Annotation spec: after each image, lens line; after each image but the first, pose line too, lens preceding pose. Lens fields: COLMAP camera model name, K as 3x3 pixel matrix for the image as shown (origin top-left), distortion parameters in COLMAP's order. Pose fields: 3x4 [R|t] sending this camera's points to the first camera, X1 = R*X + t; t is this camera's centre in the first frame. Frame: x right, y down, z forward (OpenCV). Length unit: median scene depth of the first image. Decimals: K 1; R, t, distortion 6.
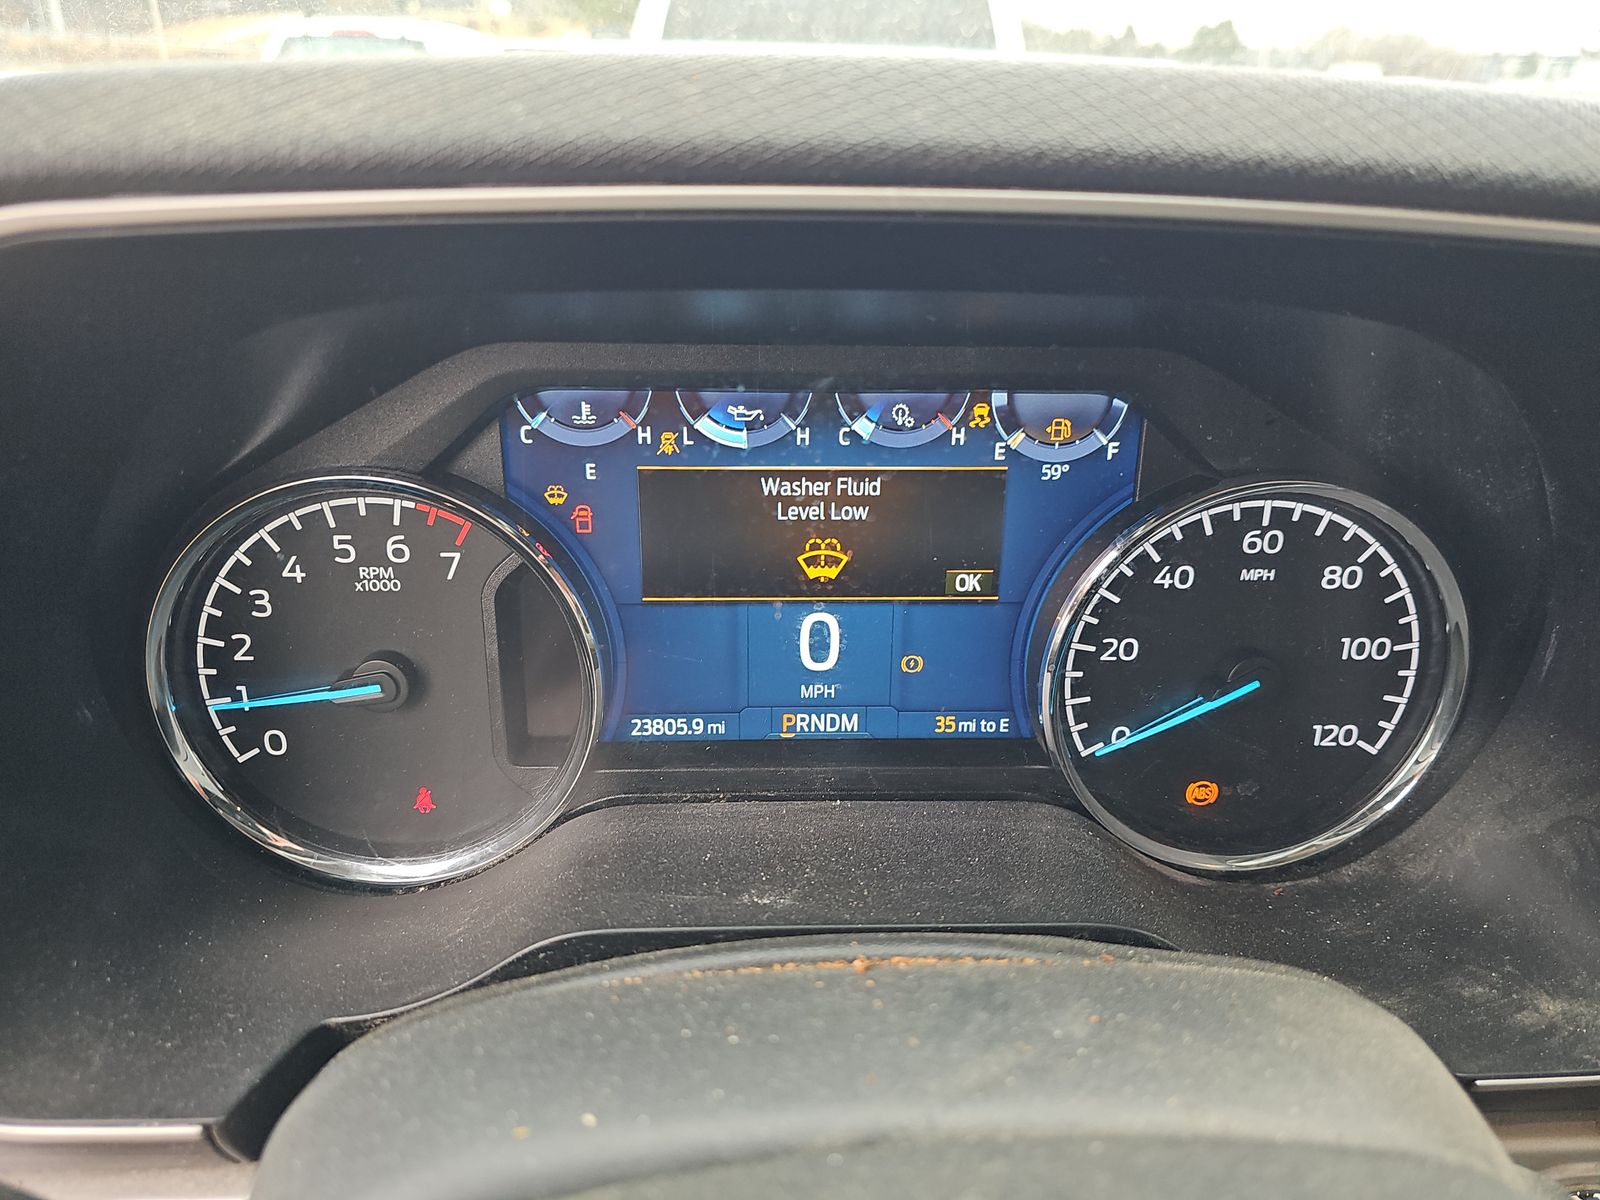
lens RADIAL K [[1049.9, 0, 802.5], [0, 1049.9, 604.1], [0, 0, 1]] dist [0.002462, -0.002408]
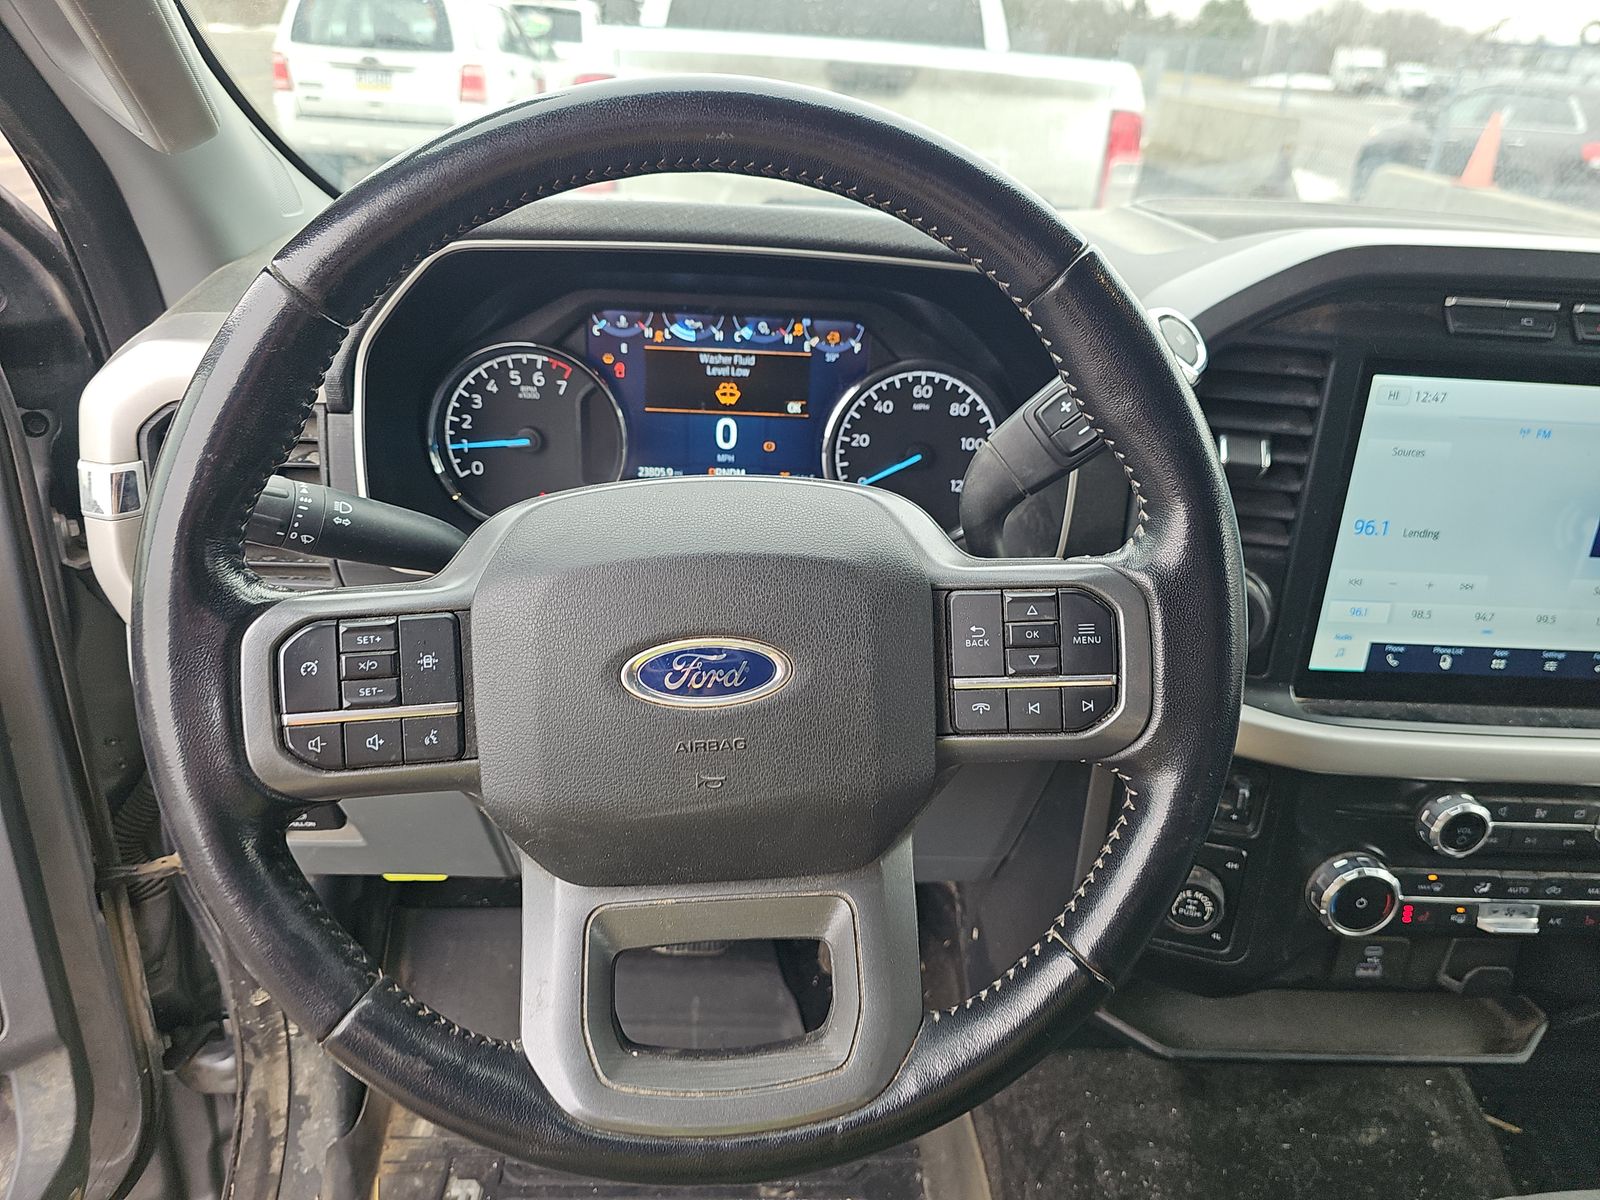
lens RADIAL K [[1049.9, 0, 796.4], [0, 1049.9, 597.1], [0, 0, 1]] dist [0.002462, -0.002408]
pose [[0.998612, 0.045344, -0.026784, 0.248823], [-0.044386, 0.998389, 0.035341, 0.308485], [0.028344, -0.034103, 0.999016, -1.245720]]
